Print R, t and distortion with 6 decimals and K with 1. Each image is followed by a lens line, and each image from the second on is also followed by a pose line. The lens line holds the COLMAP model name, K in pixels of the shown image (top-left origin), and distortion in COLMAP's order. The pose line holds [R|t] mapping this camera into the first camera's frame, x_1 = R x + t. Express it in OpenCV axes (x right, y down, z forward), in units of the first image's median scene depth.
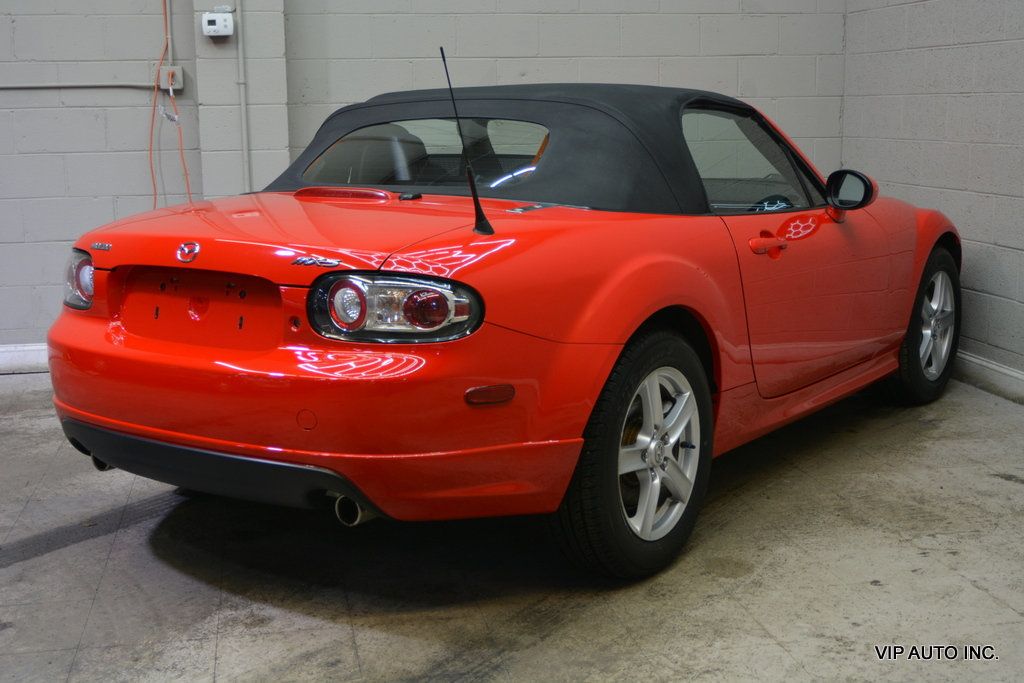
lens RADIAL K [[1286.0, 0, 509.5], [0, 1286.0, 342.4], [0, 0, 1]] dist [-0.006444, -0.003454]
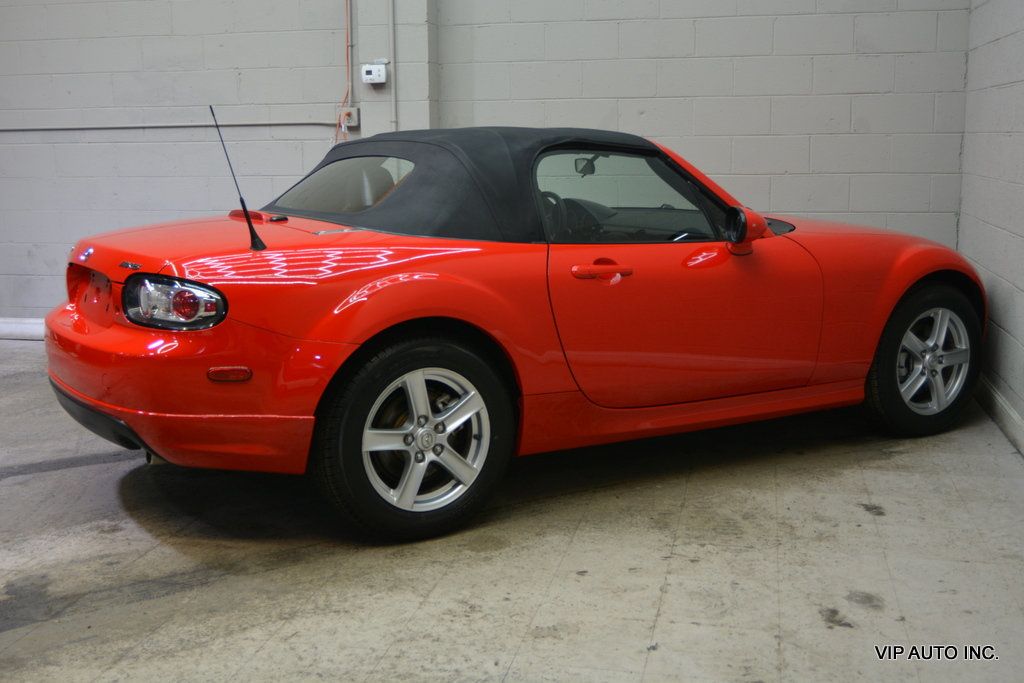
lens RADIAL K [[1195.5, 0, 512.6], [0, 1195.5, 341.3], [0, 0, 1]] dist [-0.011424, 0.001689]
pose [[0.921144, 0.070121, -0.382854, 0.513448], [-0.072633, 0.997327, 0.007909, -0.016404], [0.382385, 0.020522, 0.923775, 0.001207]]
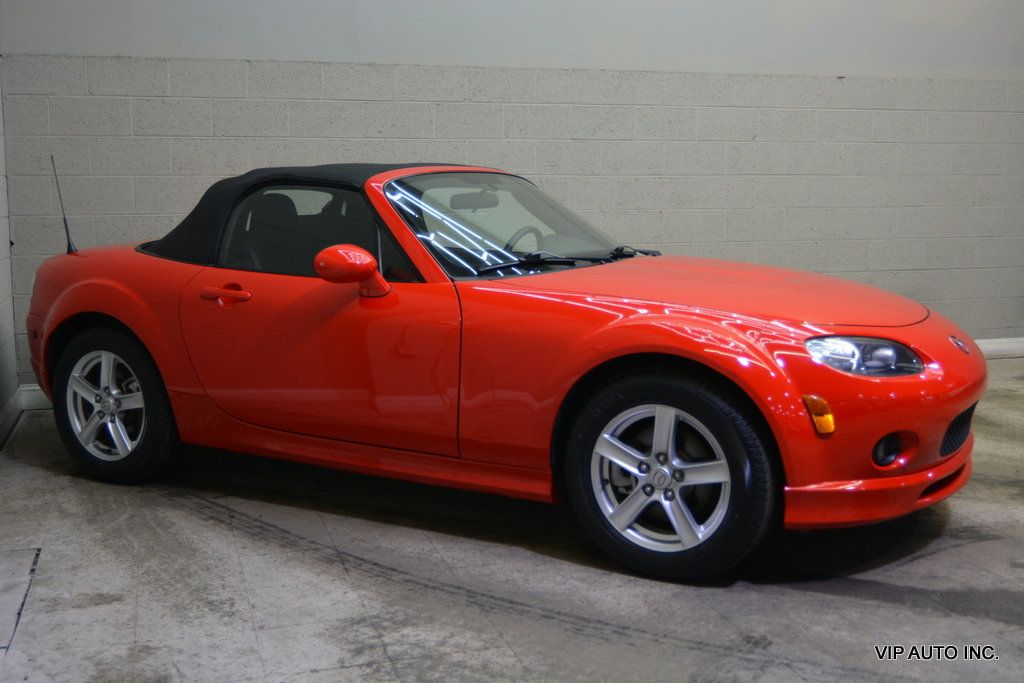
lens RADIAL K [[1141.3, 0, 511.0], [0, 1141.3, 339.6], [0, 0, 1]] dist [-0.011375, 0.009688]
pose [[-0.108930, -0.120120, 0.986765, -1.136012], [0.184754, 0.972930, 0.138831, -0.200624], [-0.976729, 0.197431, -0.083789, 1.213475]]
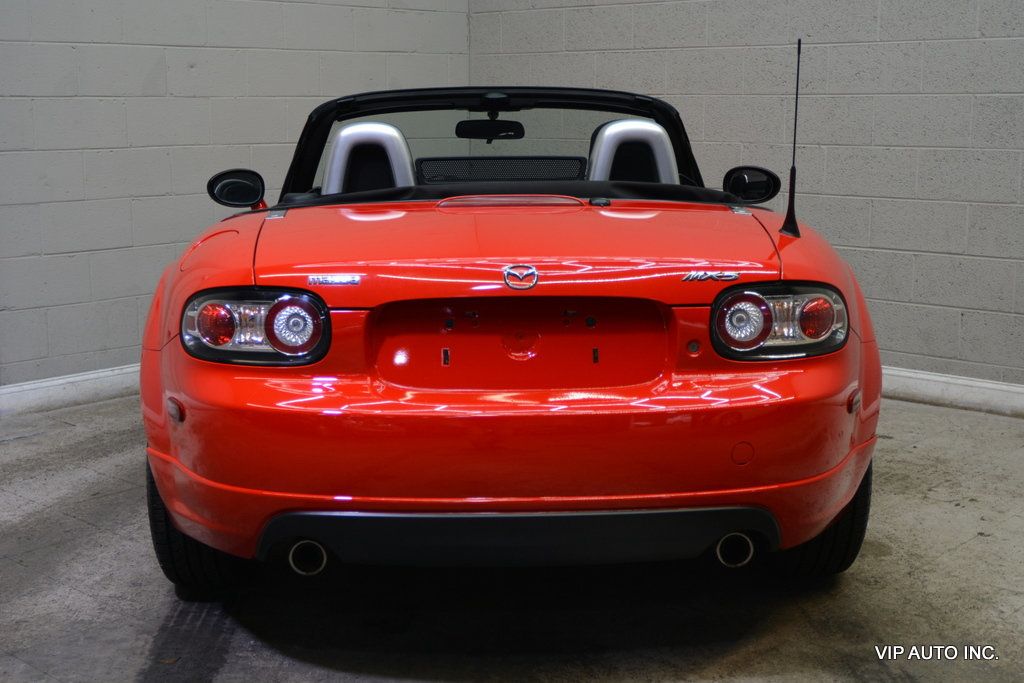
lens RADIAL K [[1353.7, 0, 509.9], [0, 1353.7, 341.2], [0, 0, 1]] dist [0.002684, -0.021809]
pose [[0.801191, -0.093804, 0.591011, -0.599104], [0.099805, 0.994751, 0.022587, -0.038859], [-0.590027, 0.040890, 0.806347, 0.241511]]
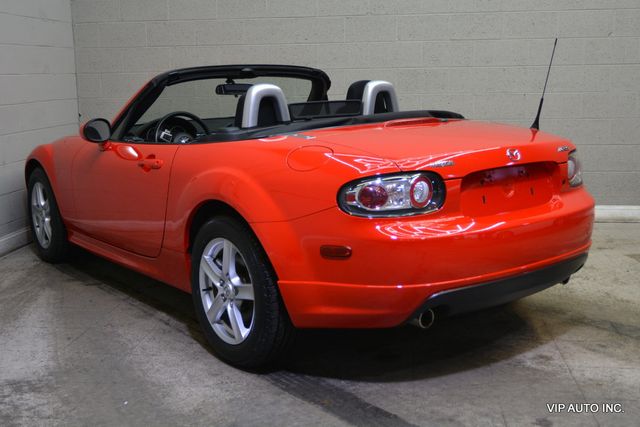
lens RADIAL K [[747.2, 0, 320.4], [0, 747.2, 213.4], [0, 0, 1]] dist [-0.011424, 0.001689]
pose [[0.301033, -0.166131, 0.939031, -0.954808], [0.184613, 0.976232, 0.113529, -0.117203], [-0.935573, 0.139181, 0.324548, 0.725583]]
